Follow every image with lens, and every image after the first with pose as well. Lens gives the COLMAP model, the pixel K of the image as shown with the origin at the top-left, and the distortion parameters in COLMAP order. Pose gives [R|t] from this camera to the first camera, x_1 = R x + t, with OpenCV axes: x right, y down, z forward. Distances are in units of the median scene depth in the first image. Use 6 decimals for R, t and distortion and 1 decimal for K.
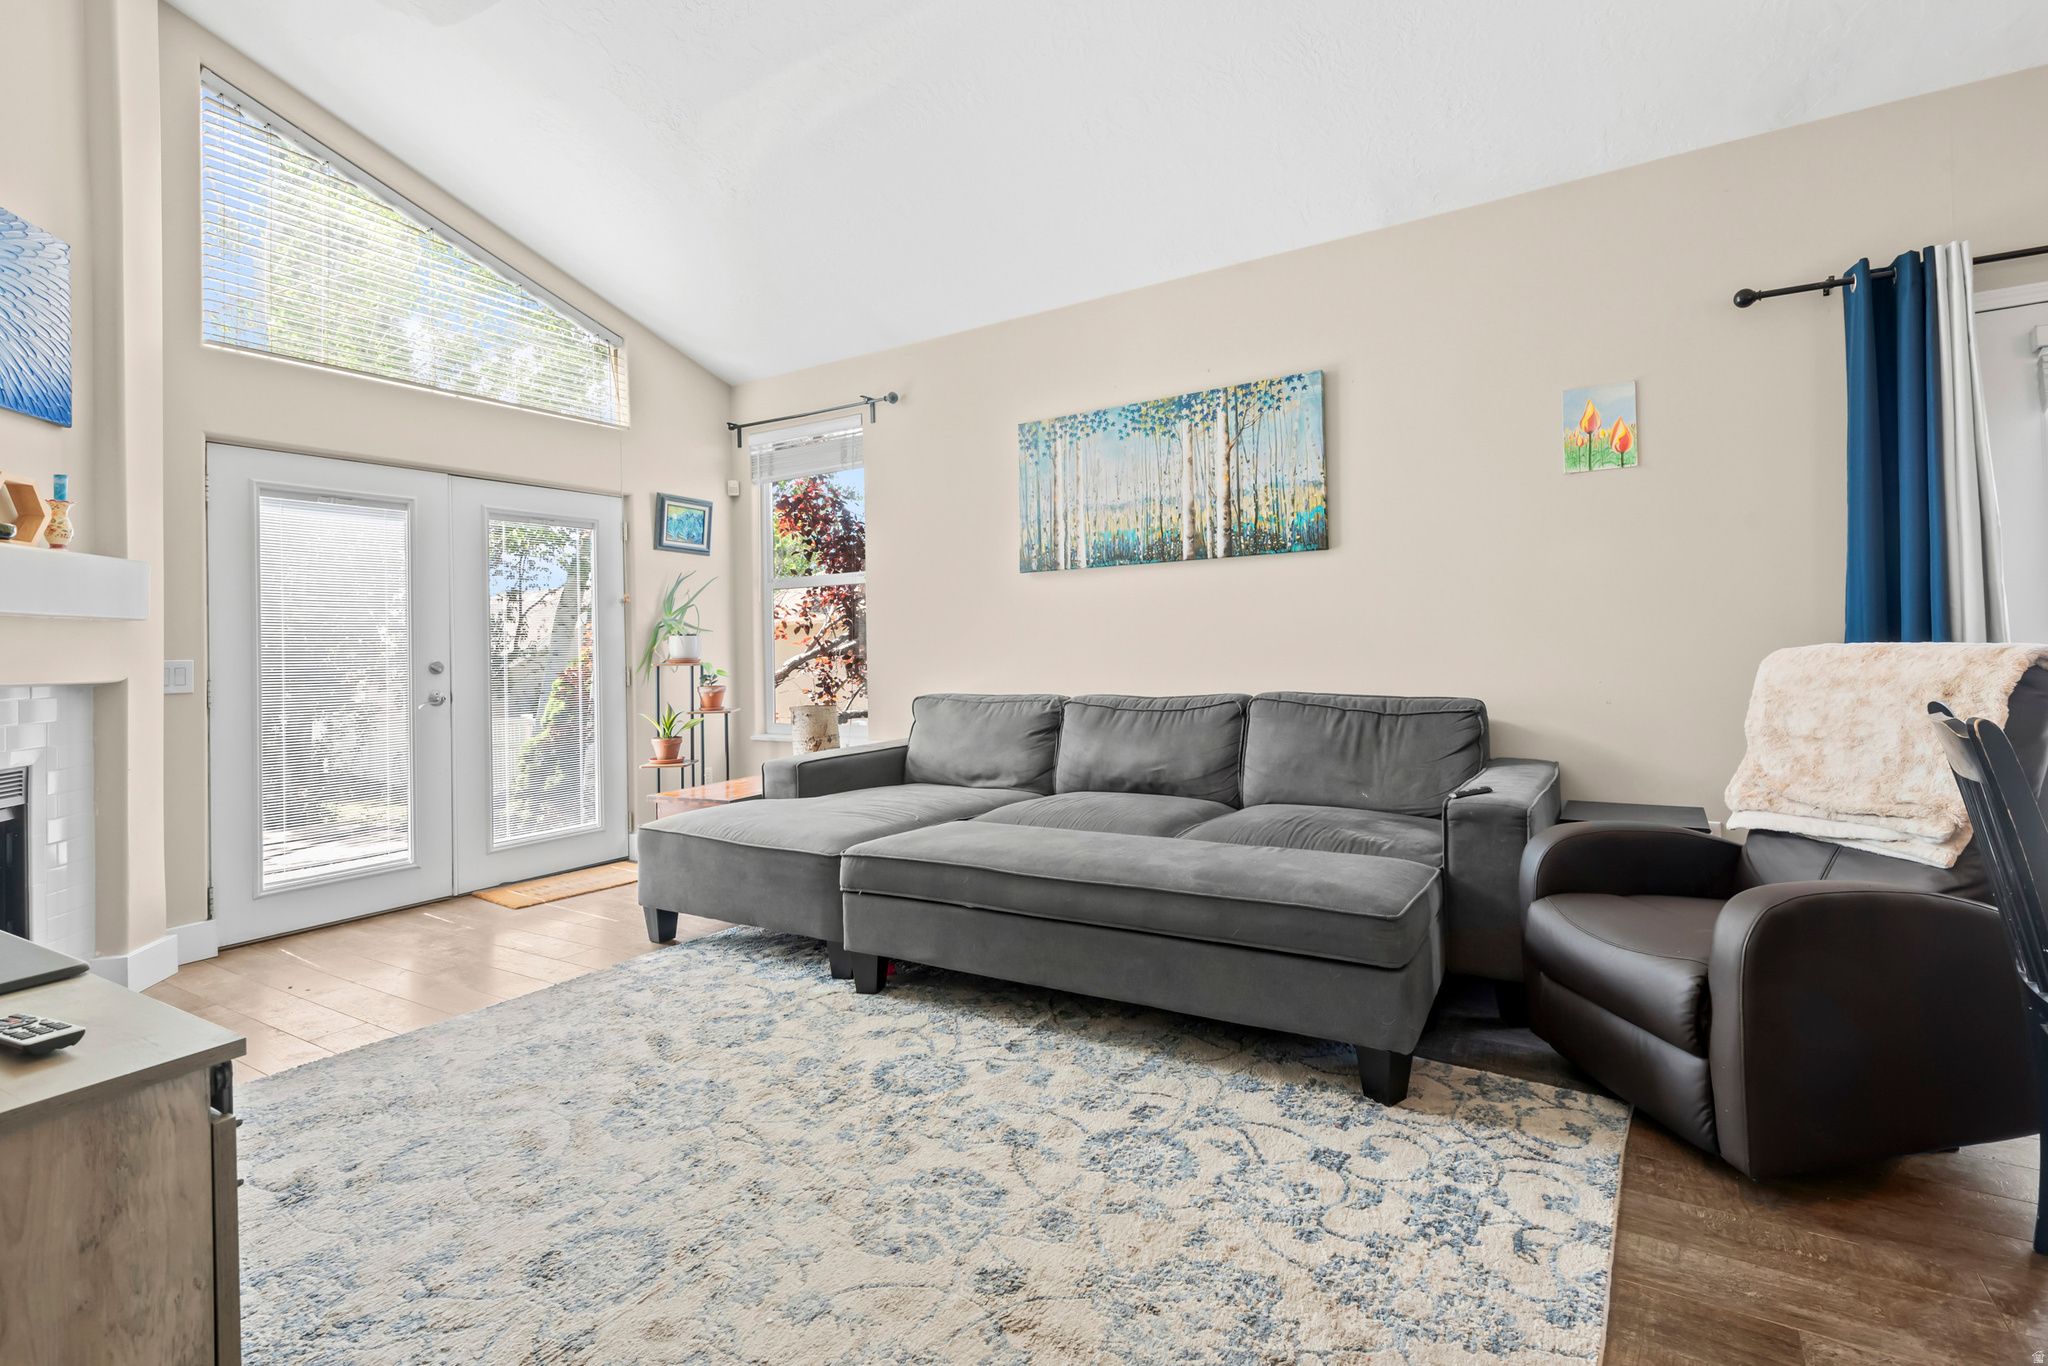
lens RADIAL K [[967.2, 0, 1023.7], [0, 967.2, 640.6], [0, 0, 1]] dist [0.031626, -0.000463]
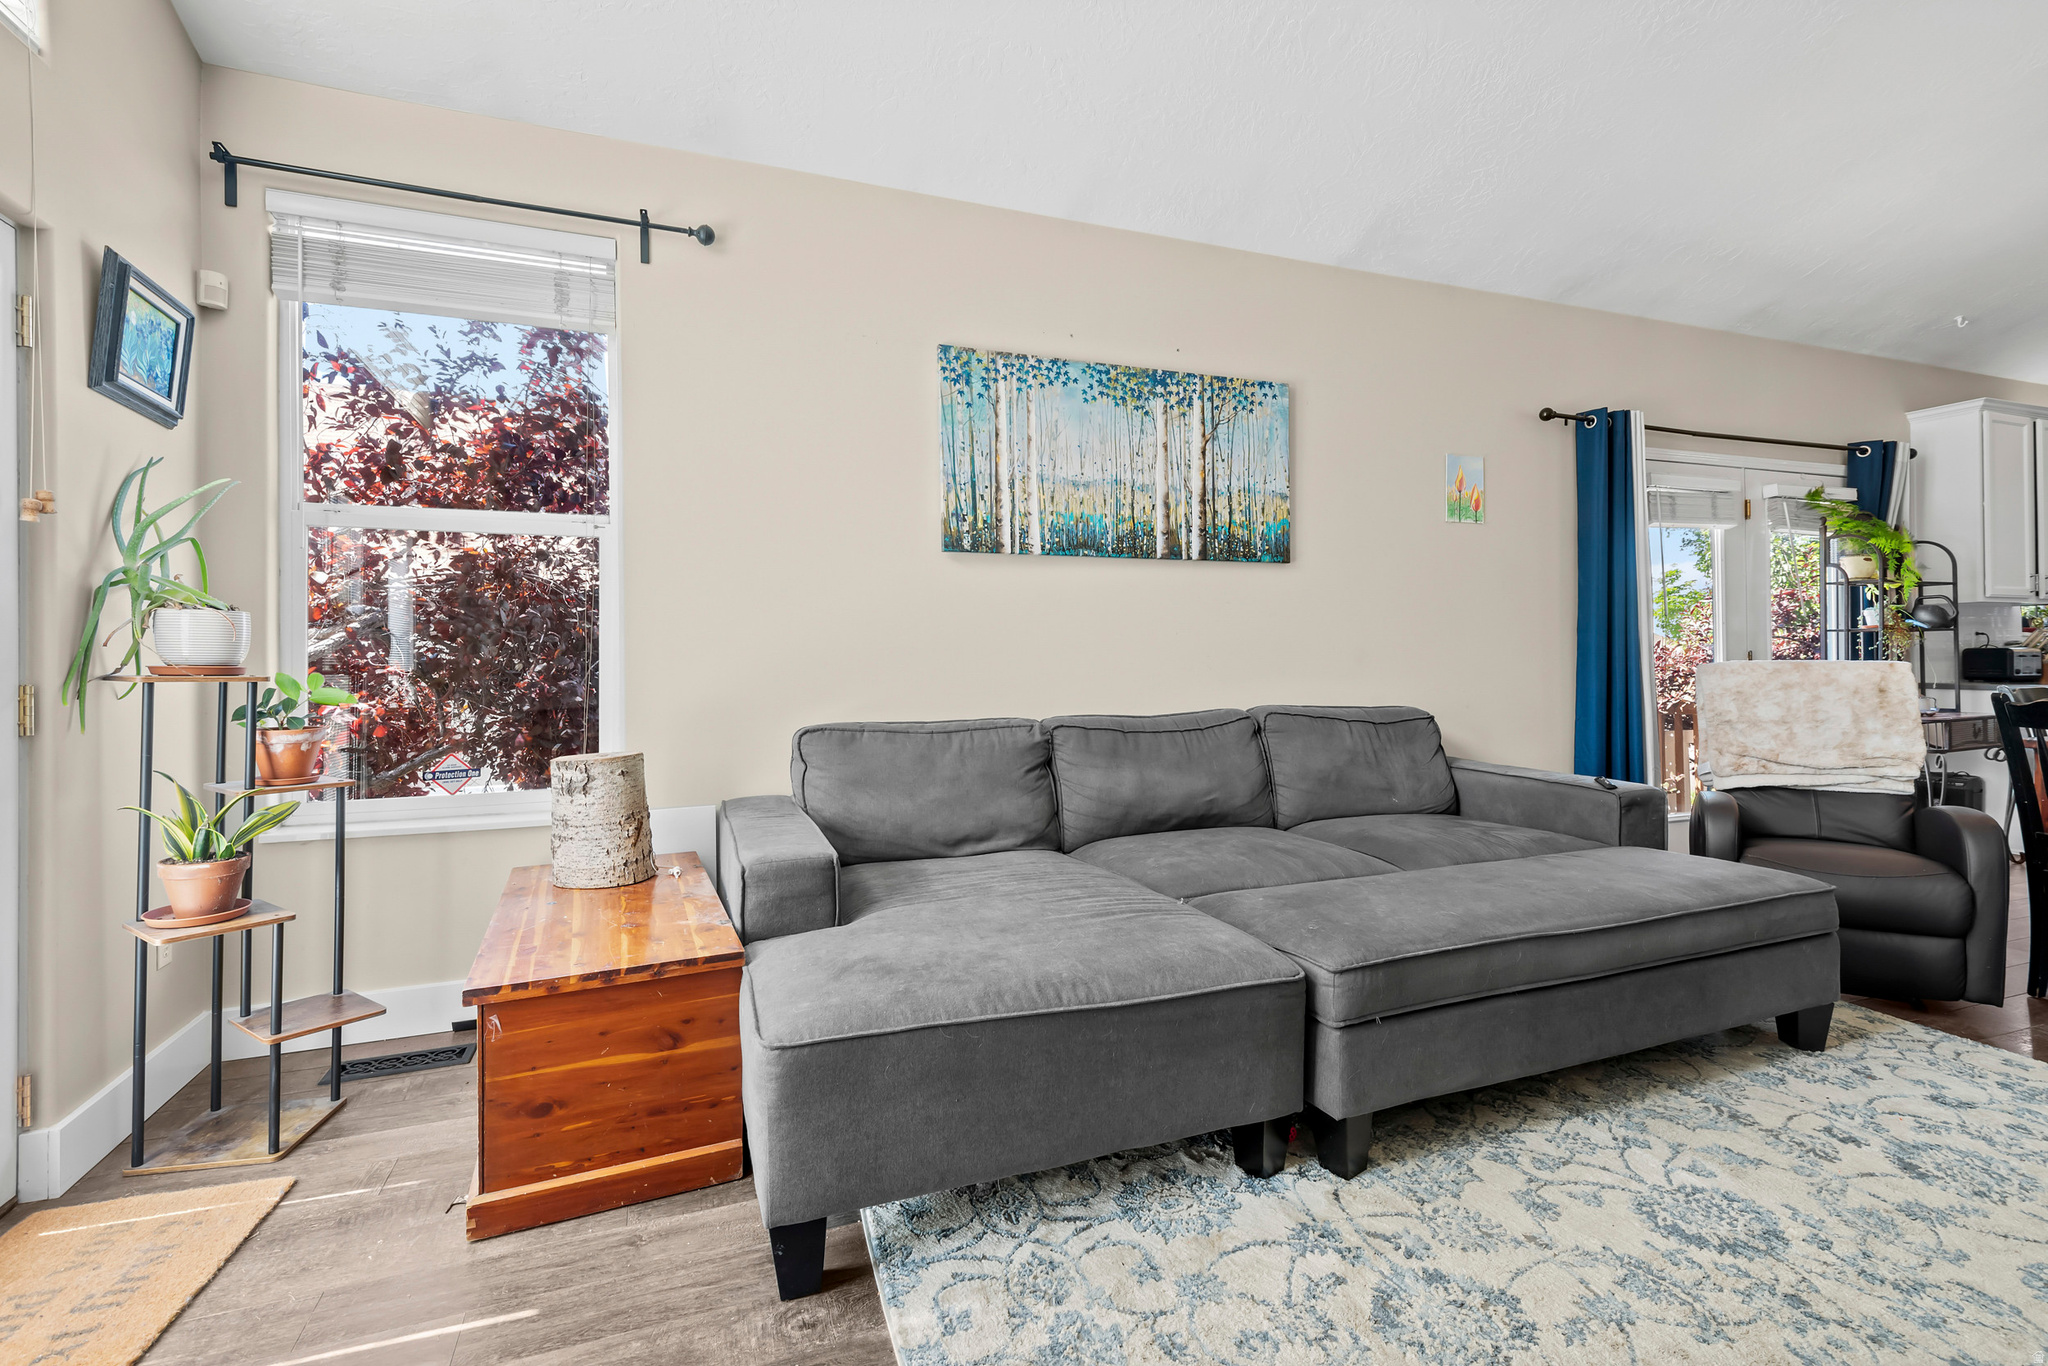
lens RADIAL K [[957.7, 0, 1059.2], [0, 957.7, 659.9], [0, 0, 1]] dist [0.031011, -0.018192]
pose [[0.585471, 0.017481, 0.810505, -0.598451], [-0.015098, 0.999829, -0.010659, 0.019565], [-0.810553, -0.005996, 0.585635, 0.576342]]
